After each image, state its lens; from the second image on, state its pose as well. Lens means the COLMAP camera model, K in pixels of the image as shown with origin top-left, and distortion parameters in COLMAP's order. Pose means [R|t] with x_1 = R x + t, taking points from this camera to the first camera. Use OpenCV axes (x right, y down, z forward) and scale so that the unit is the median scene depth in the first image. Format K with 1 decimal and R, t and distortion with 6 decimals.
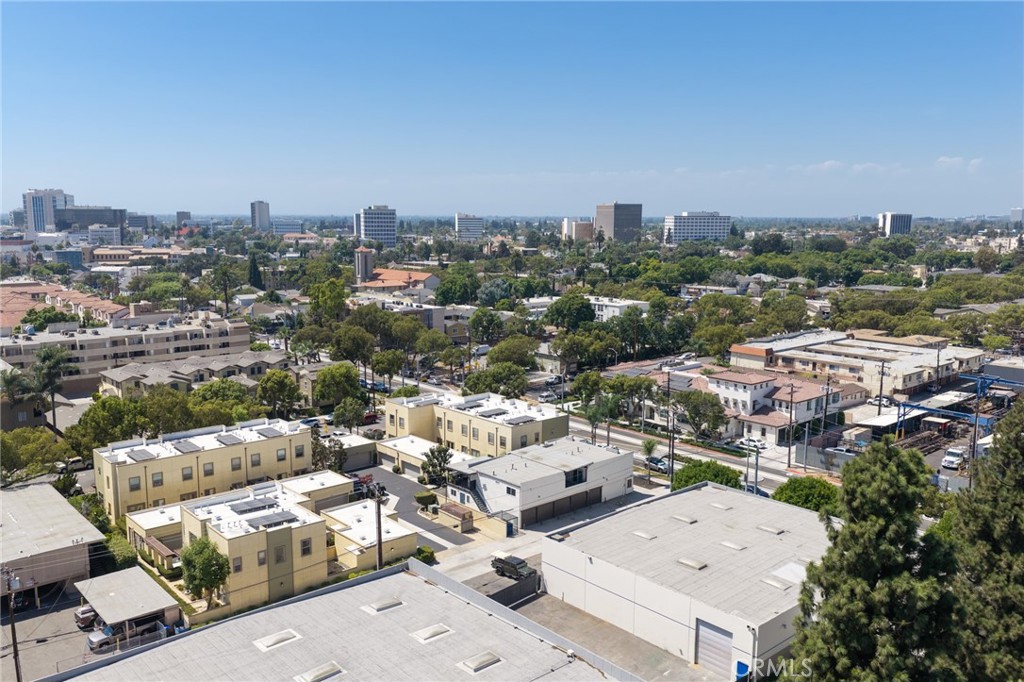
lens RADIAL K [[844.9, 0, 512.0], [0, 844.9, 341.0], [0, 0, 1]] dist [0.038827, -0.079806]
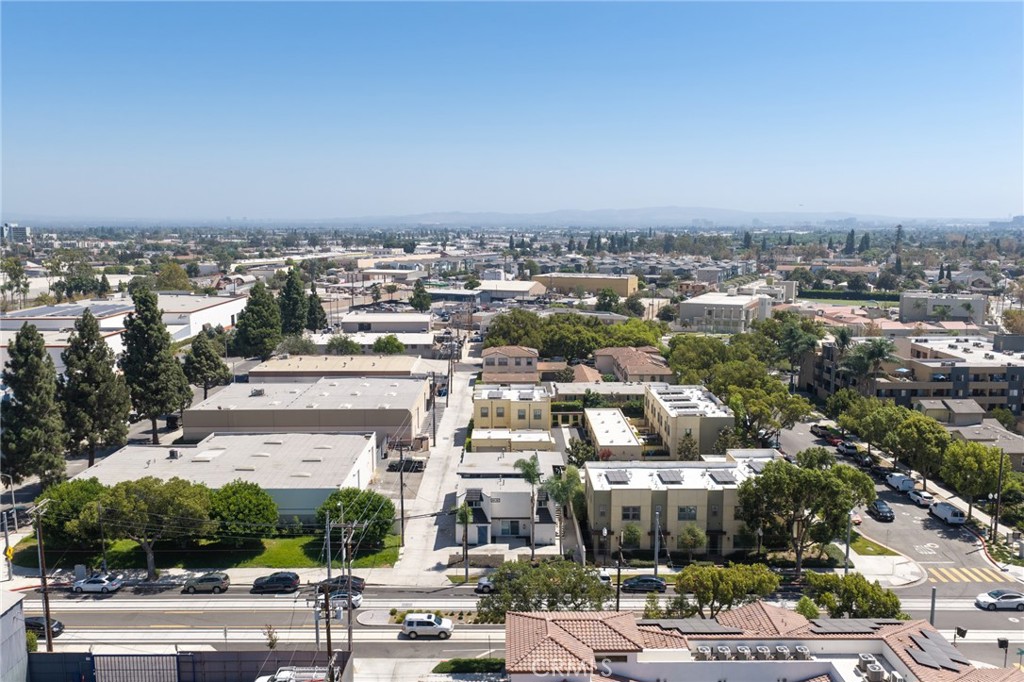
lens RADIAL K [[844.9, 0, 512.0], [0, 844.9, 341.0], [0, 0, 1]] dist [0.038827, -0.079806]
pose [[-0.662486, 0.098402, -0.742583, 0.685274], [-0.111038, 0.967482, 0.227265, -0.210065], [0.740799, 0.233014, -0.630017, 1.456022]]
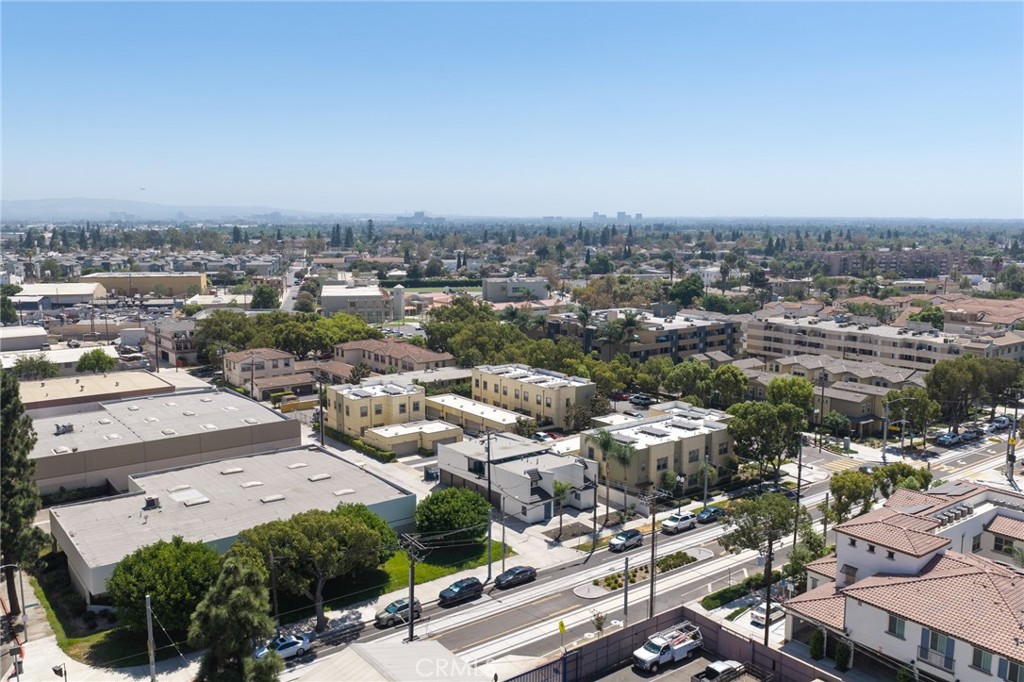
lens RADIAL K [[844.9, 0, 512.0], [0, 844.9, 341.0], [0, 0, 1]] dist [0.038827, -0.079806]
pose [[-0.073973, 0.137937, -0.987675, 0.956539], [-0.147830, 0.977930, 0.147648, -0.135132], [0.986242, 0.156930, -0.051949, 0.947752]]
